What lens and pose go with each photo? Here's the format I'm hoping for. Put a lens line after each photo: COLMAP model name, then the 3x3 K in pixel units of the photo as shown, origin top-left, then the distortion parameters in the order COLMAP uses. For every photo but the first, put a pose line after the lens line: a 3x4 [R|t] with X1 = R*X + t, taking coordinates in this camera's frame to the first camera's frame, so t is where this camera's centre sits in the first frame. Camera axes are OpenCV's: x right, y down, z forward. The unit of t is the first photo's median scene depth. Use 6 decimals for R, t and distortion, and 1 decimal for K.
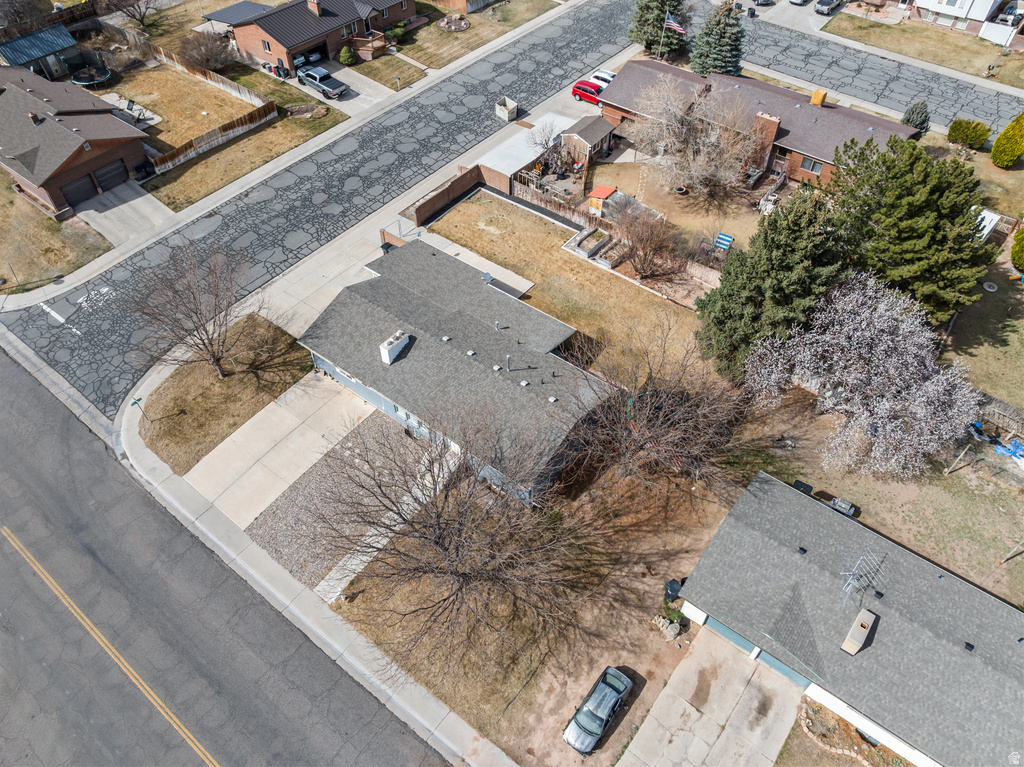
lens RADIAL K [[720.1, 0, 516.4], [0, 720.1, 379.9], [0, 0, 1]] dist [-0.037012, 0.003115]
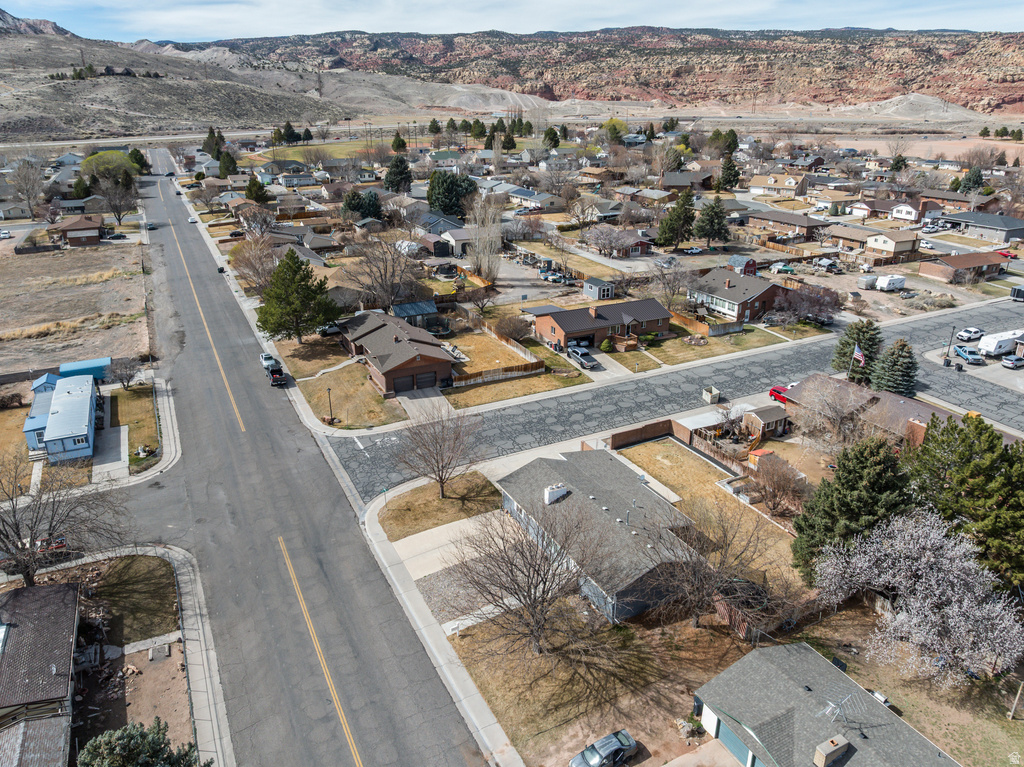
lens RADIAL K [[718.1, 0, 516.0], [0, 718.1, 381.8], [0, 0, 1]] dist [-0.045073, 0.019106]
pose [[0.904566, 0.153105, -0.397892, 0.198490], [-0.314637, 0.869519, -0.380710, 0.223695], [0.287686, 0.469569, 0.834710, -0.201544]]
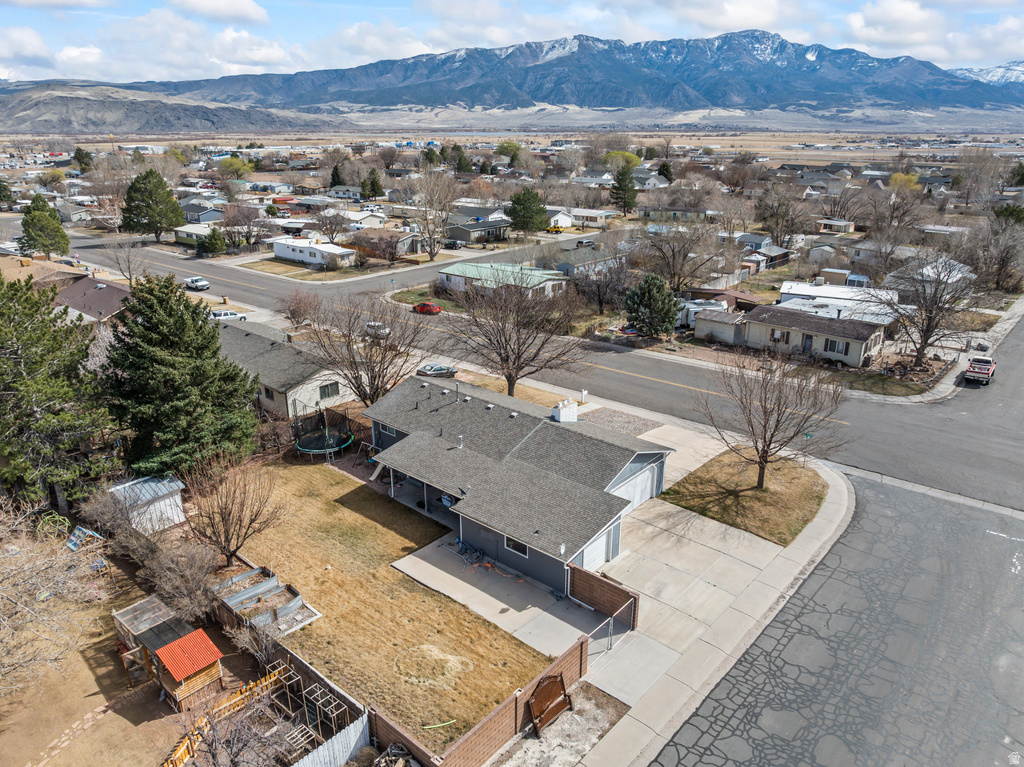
lens RADIAL K [[720.1, 0, 516.4], [0, 720.1, 379.9], [0, 0, 1]] dist [-0.037012, 0.003115]
pose [[-0.998489, -0.022284, 0.050226, -0.106247], [0.037770, 0.385540, 0.921918, -0.706272], [-0.039909, 0.922422, -0.384115, 0.947666]]
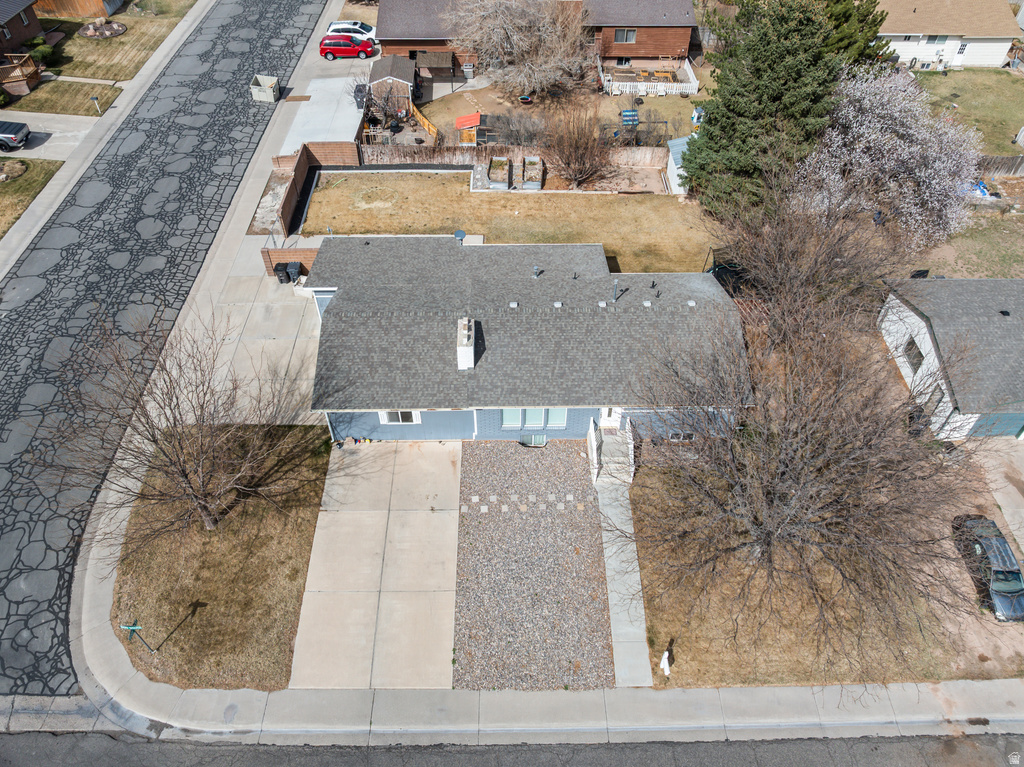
lens RADIAL K [[718.1, 0, 516.0], [0, 718.1, 381.8], [0, 0, 1]] dist [-0.045073, 0.019106]
pose [[0.782531, -0.449826, 0.430466, -0.315832], [0.460830, 0.883373, 0.085374, -0.034554], [-0.418665, 0.131564, 0.898560, 0.248420]]
